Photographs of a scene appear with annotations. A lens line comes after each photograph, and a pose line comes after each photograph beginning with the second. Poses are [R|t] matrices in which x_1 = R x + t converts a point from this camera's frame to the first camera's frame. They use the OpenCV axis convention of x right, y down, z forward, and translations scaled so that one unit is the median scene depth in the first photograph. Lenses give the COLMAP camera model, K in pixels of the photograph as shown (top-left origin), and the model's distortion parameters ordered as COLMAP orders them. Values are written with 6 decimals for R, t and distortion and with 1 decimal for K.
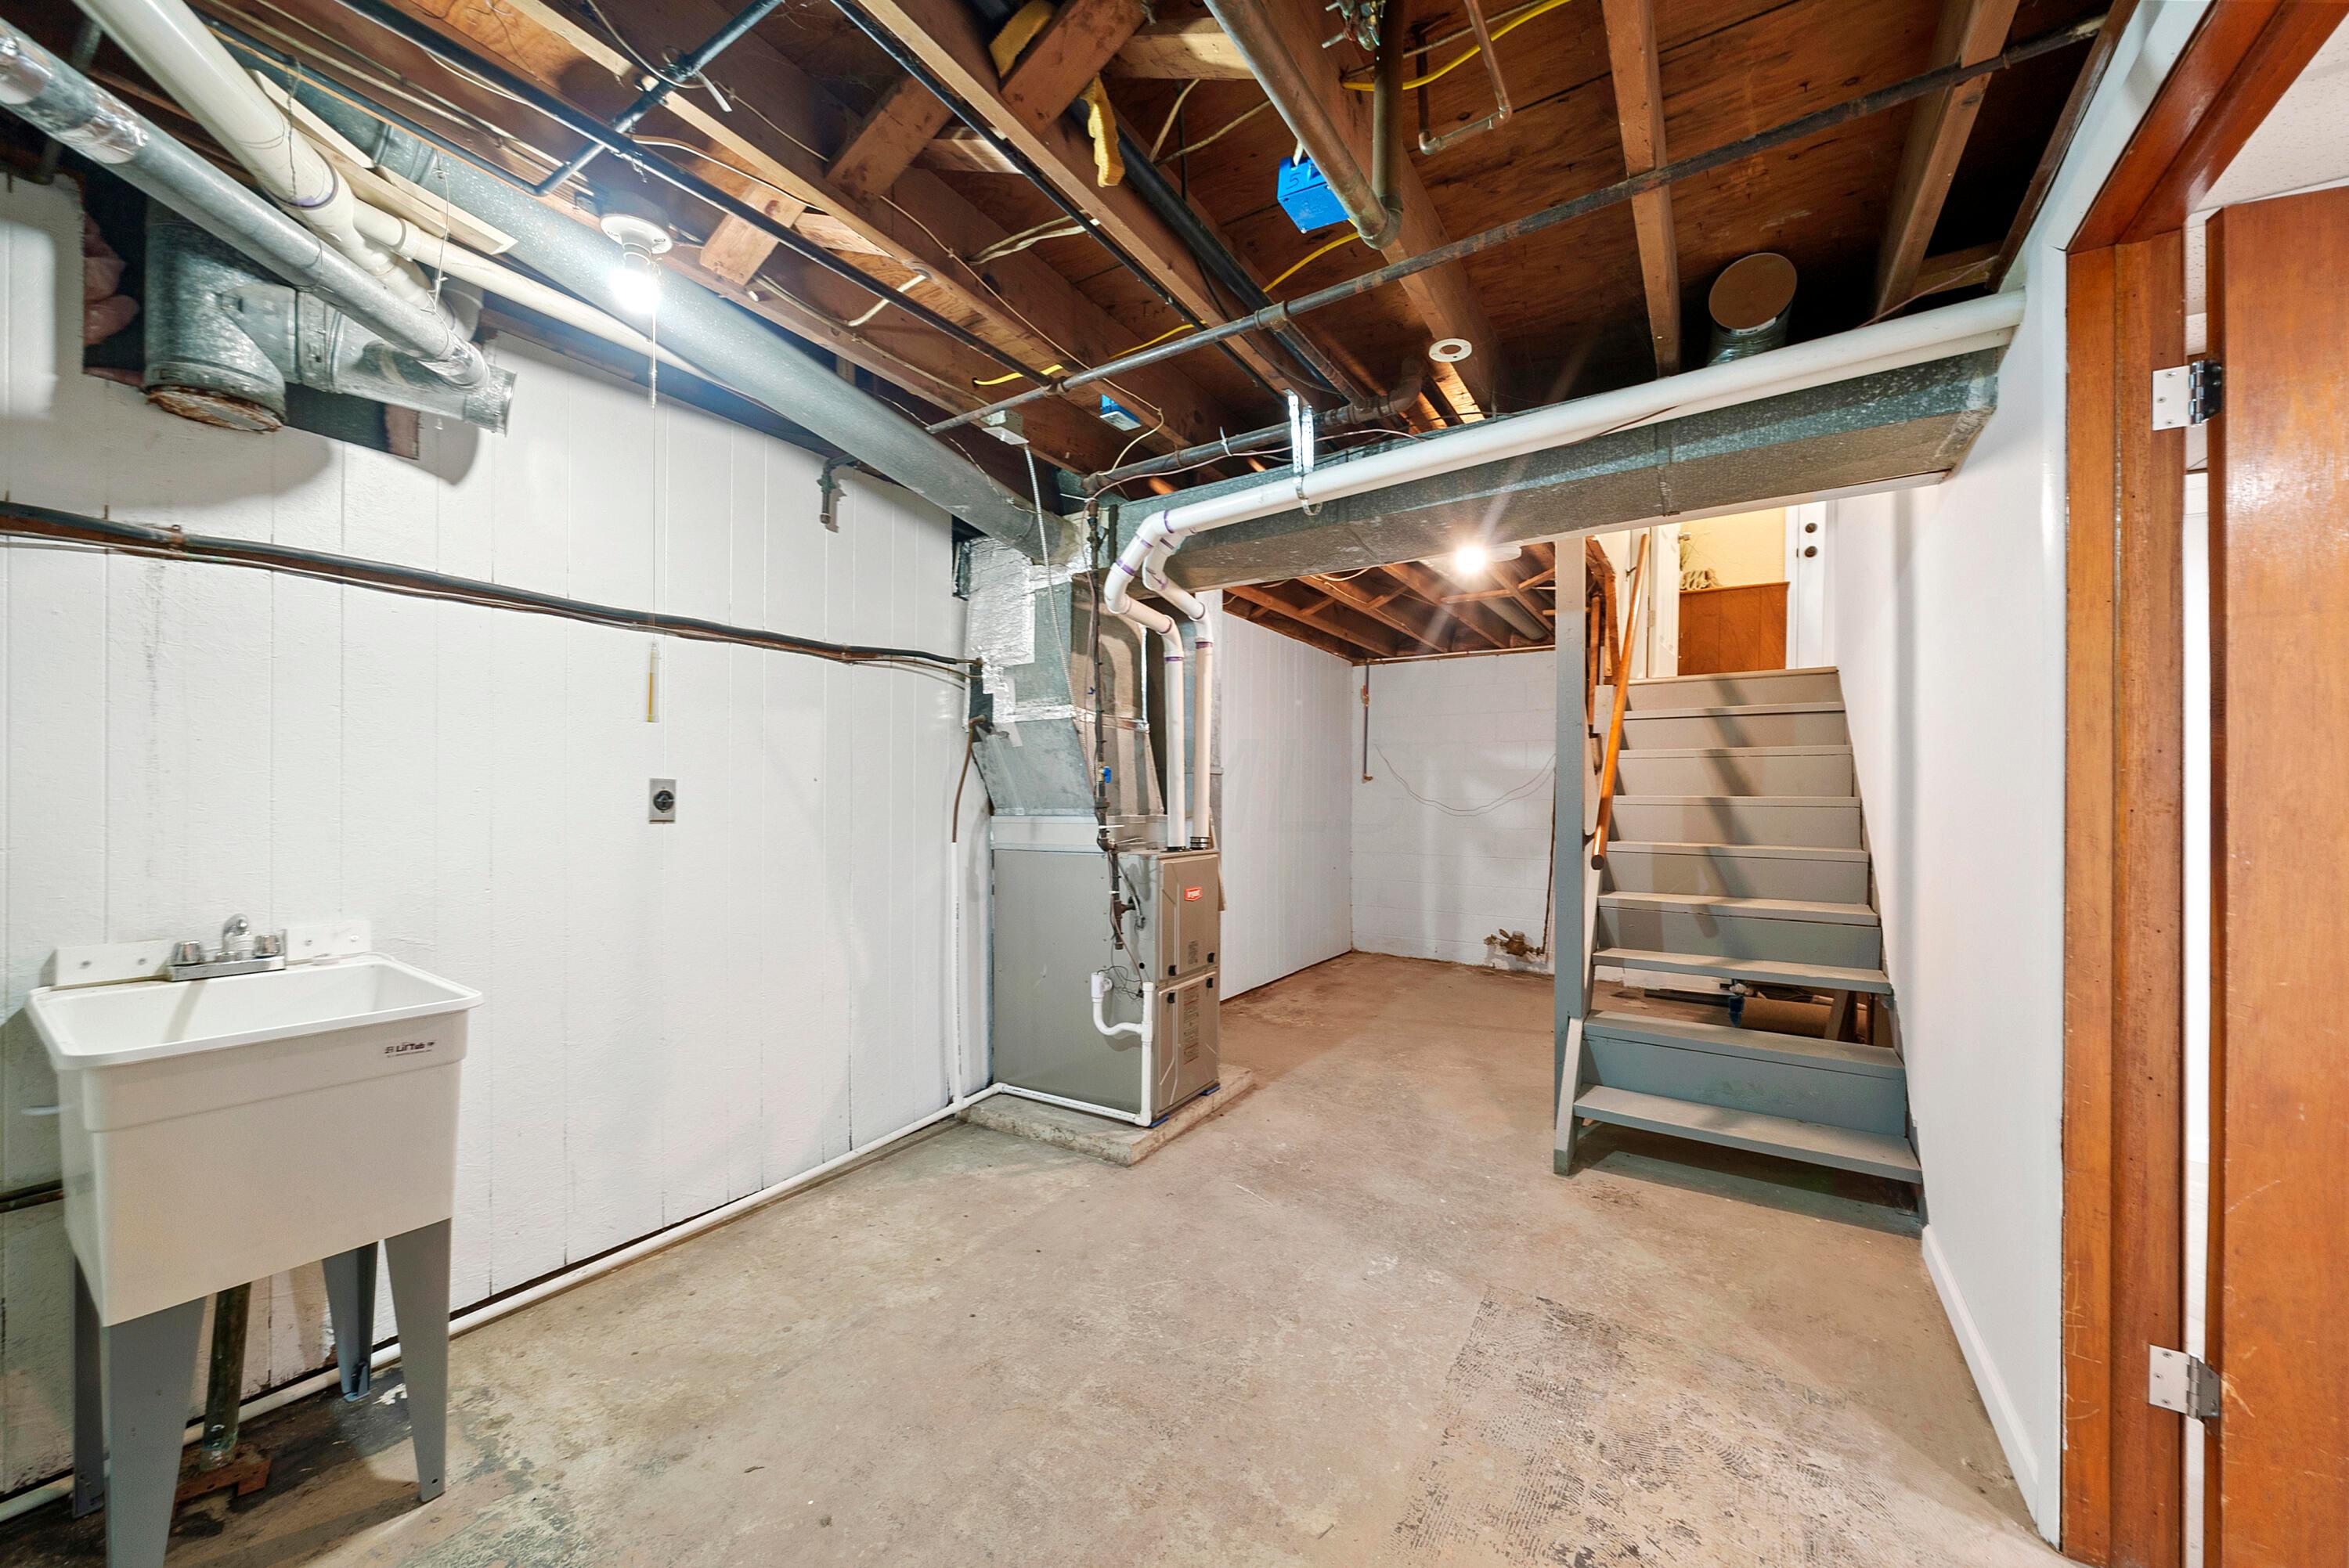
lens RADIAL K [[863.9, 0, 1178.0], [0, 863.9, 804.4], [0, 0, 1]] dist [-0.001020, 0.000040]
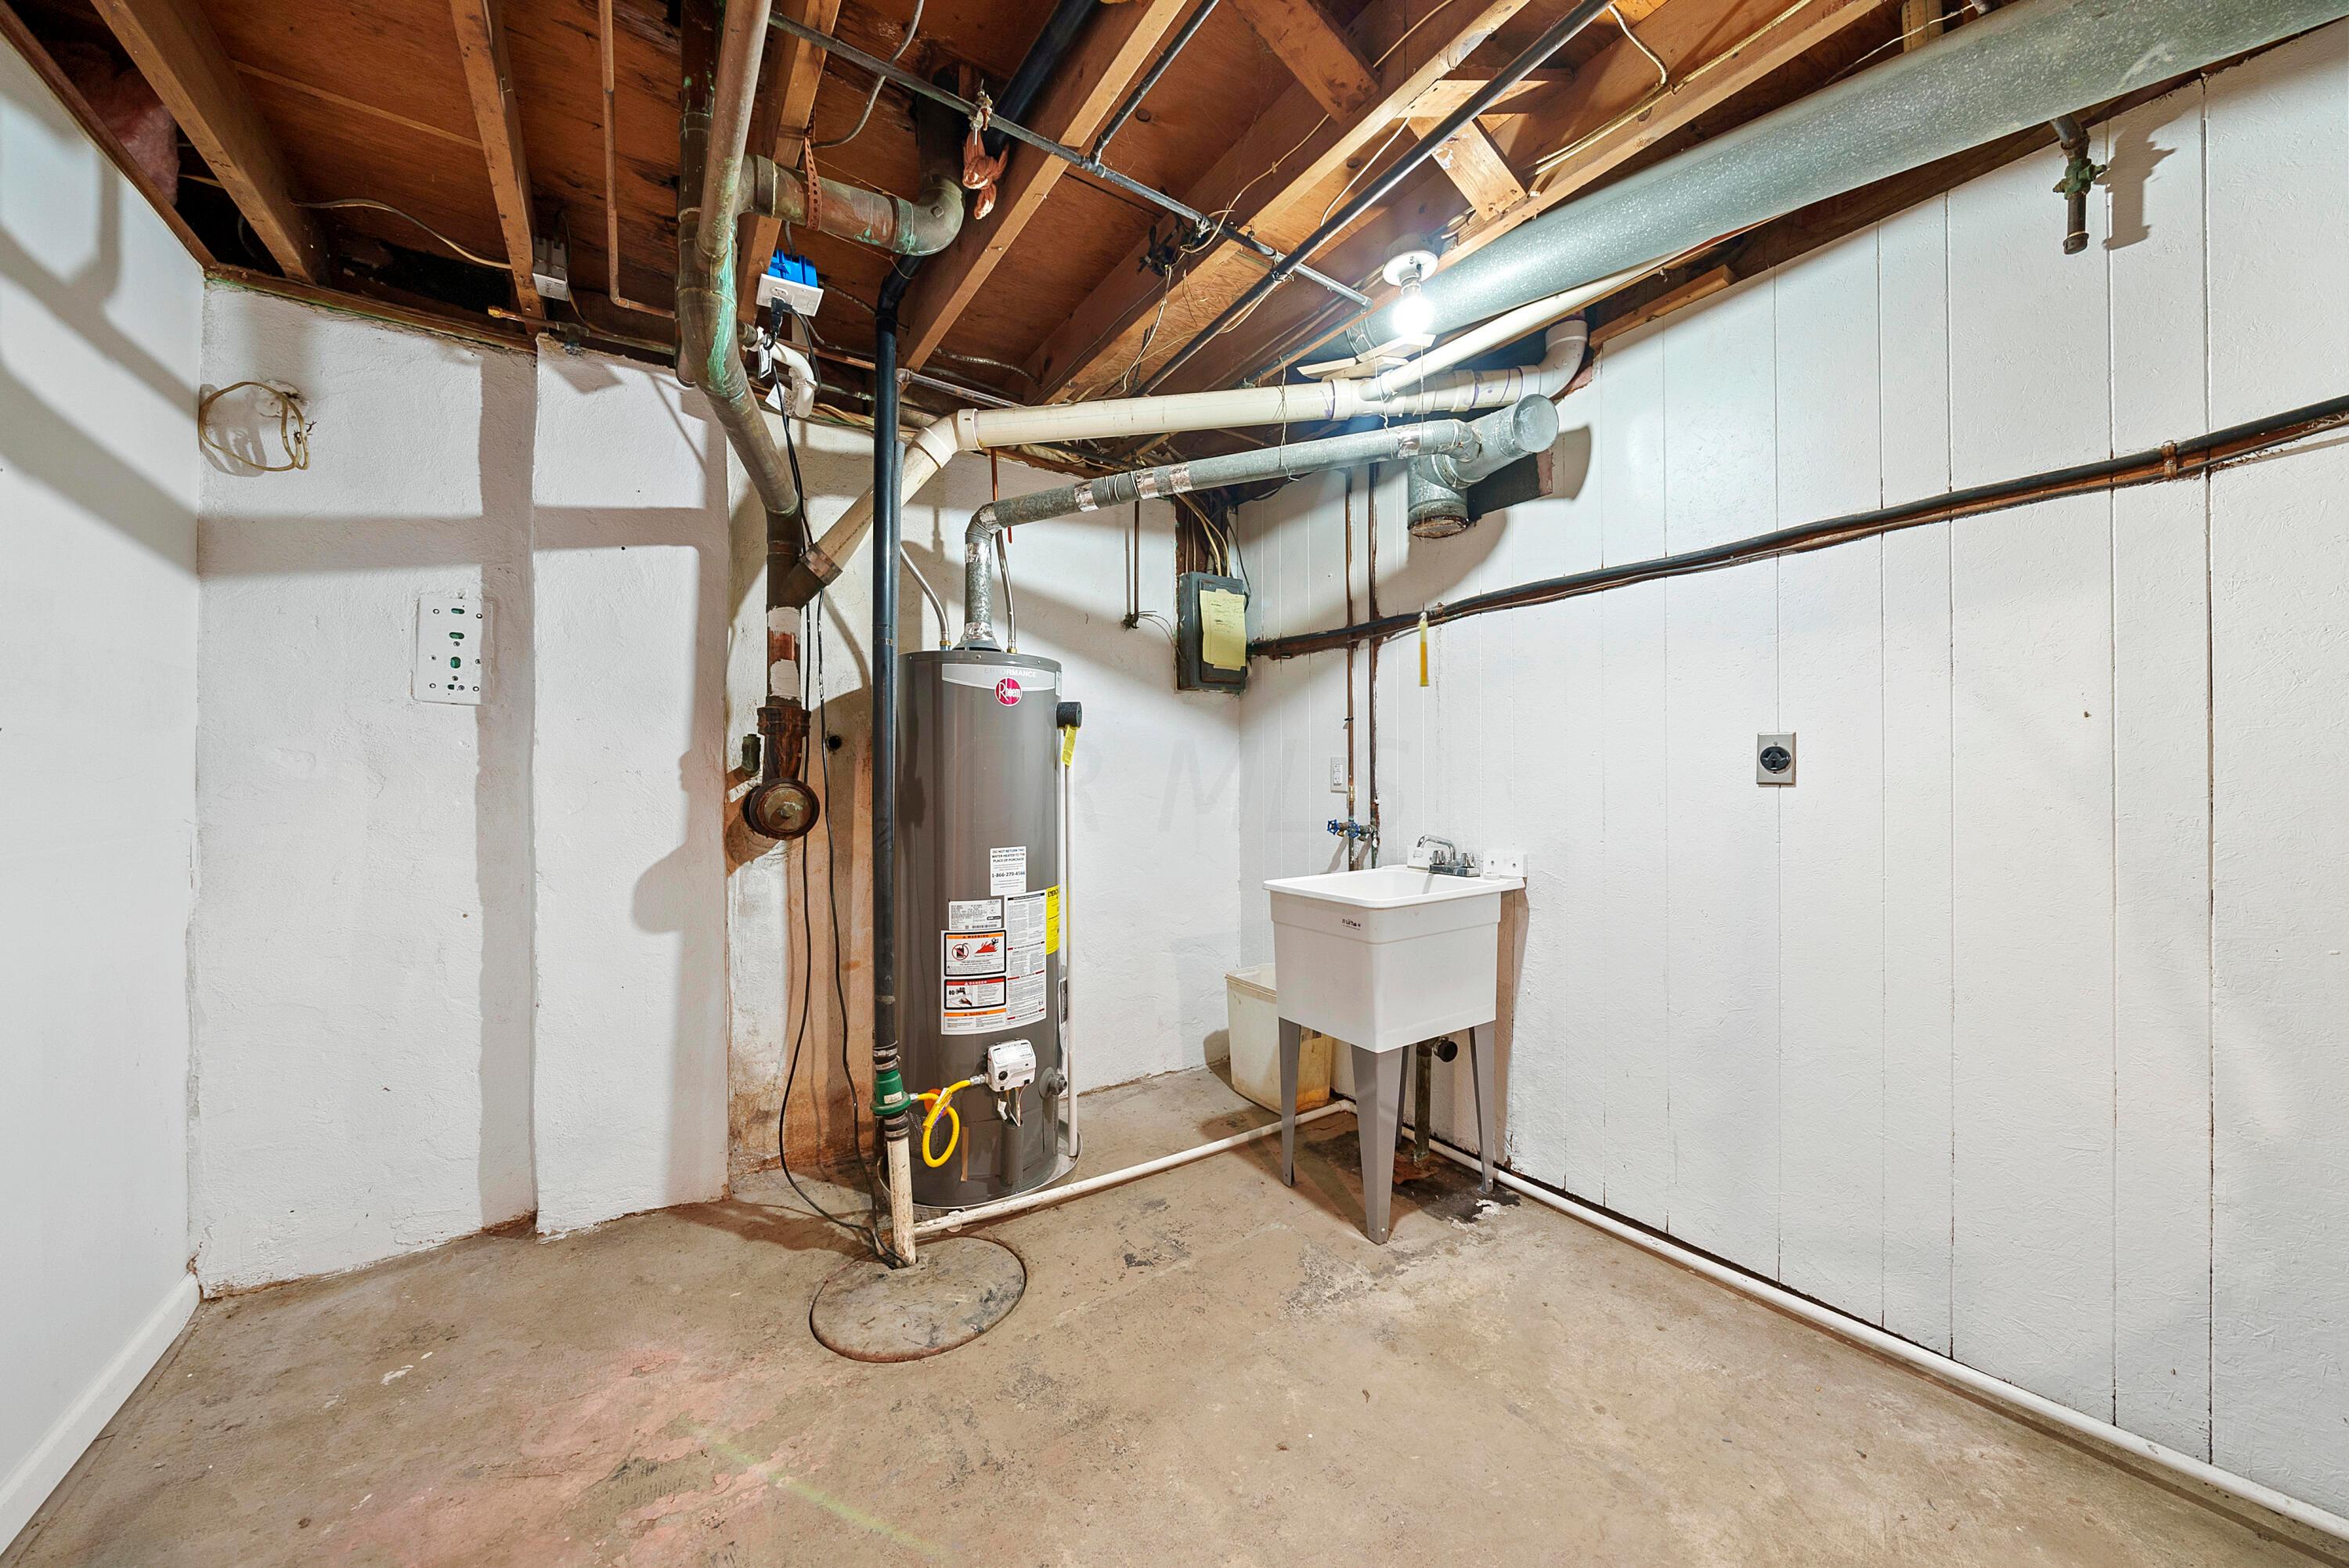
lens RADIAL K [[823.8, 0, 1195.7], [0, 823.8, 776.7], [0, 0, 1]] dist [-0.005504, -0.000143]
pose [[-0.390929, -0.010964, -0.920355, 0.208694], [-0.006390, 0.999937, -0.009198, 0.014319], [0.920398, 0.002285, -0.390975, 0.491557]]
